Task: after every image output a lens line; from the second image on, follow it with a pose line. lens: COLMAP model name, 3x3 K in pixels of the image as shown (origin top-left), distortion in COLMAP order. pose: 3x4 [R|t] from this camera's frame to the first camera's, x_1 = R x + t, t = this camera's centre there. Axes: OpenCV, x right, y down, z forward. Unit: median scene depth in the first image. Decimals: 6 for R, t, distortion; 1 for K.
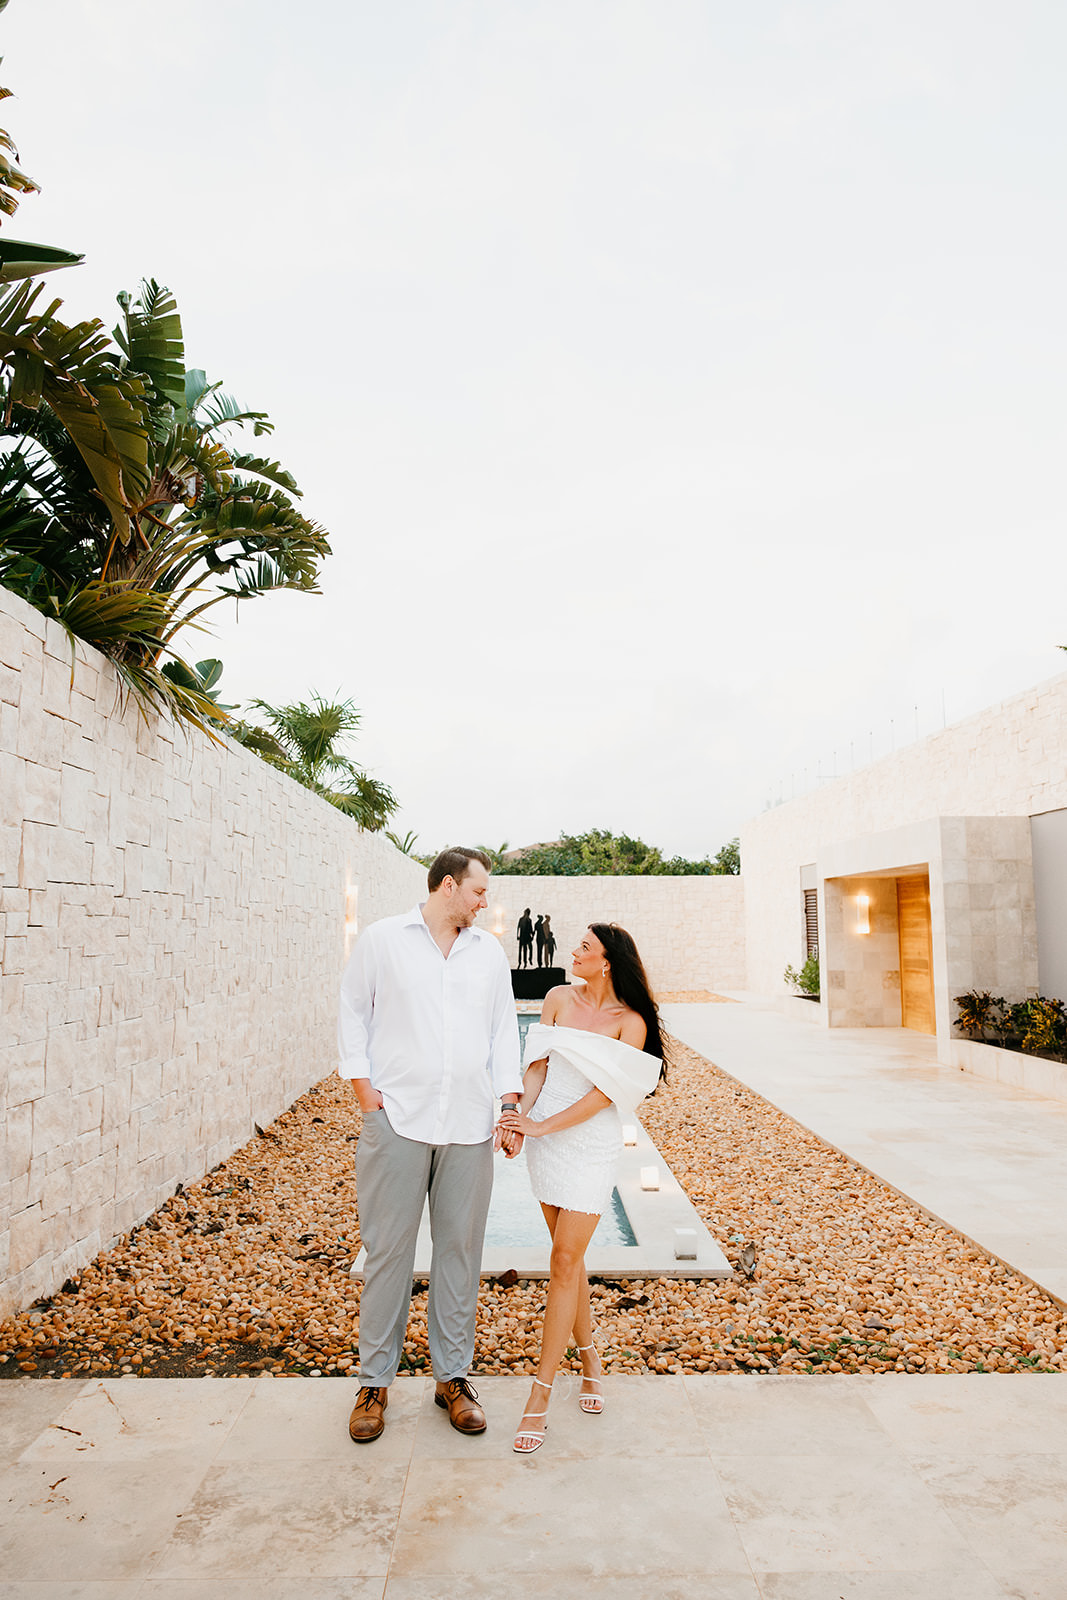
lens RADIAL K [[1046.5, 0, 533.8], [0, 1046.5, 793.8], [0, 0, 1]] dist [-0.004118, 0.004345]
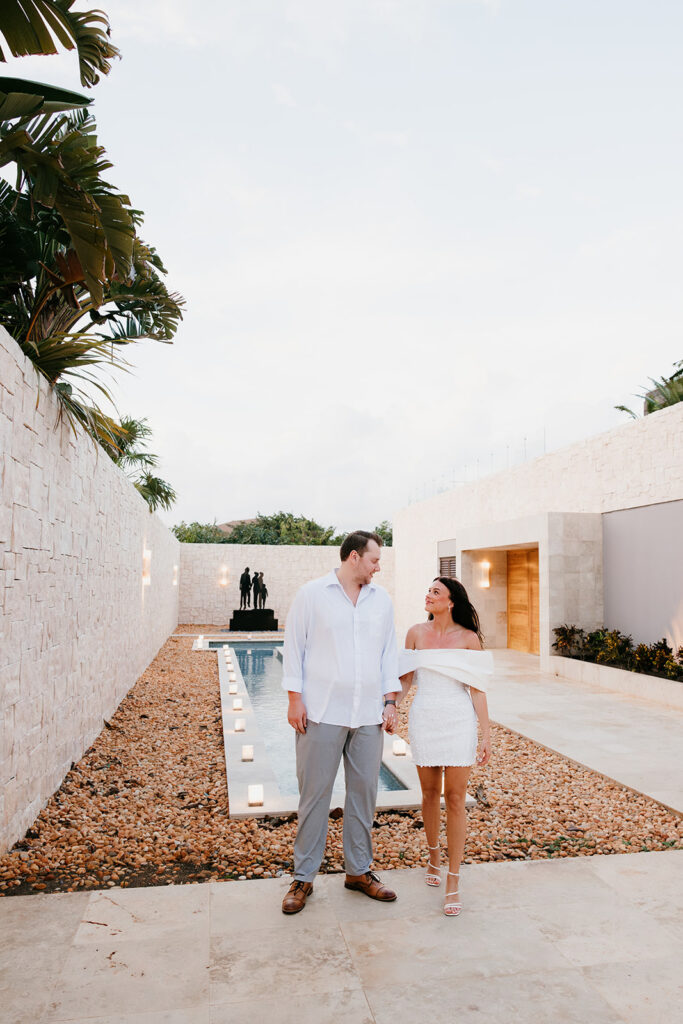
lens RADIAL K [[747.1, 0, 341.4], [0, 747.1, 516.4], [0, 0, 1]] dist [-0.008574, 0.009084]
pose [[0.982926, 0.024345, 0.182386, -0.214004], [-0.031903, 0.998744, 0.038622, -0.008881], [-0.181216, -0.043782, 0.982468, -0.044556]]
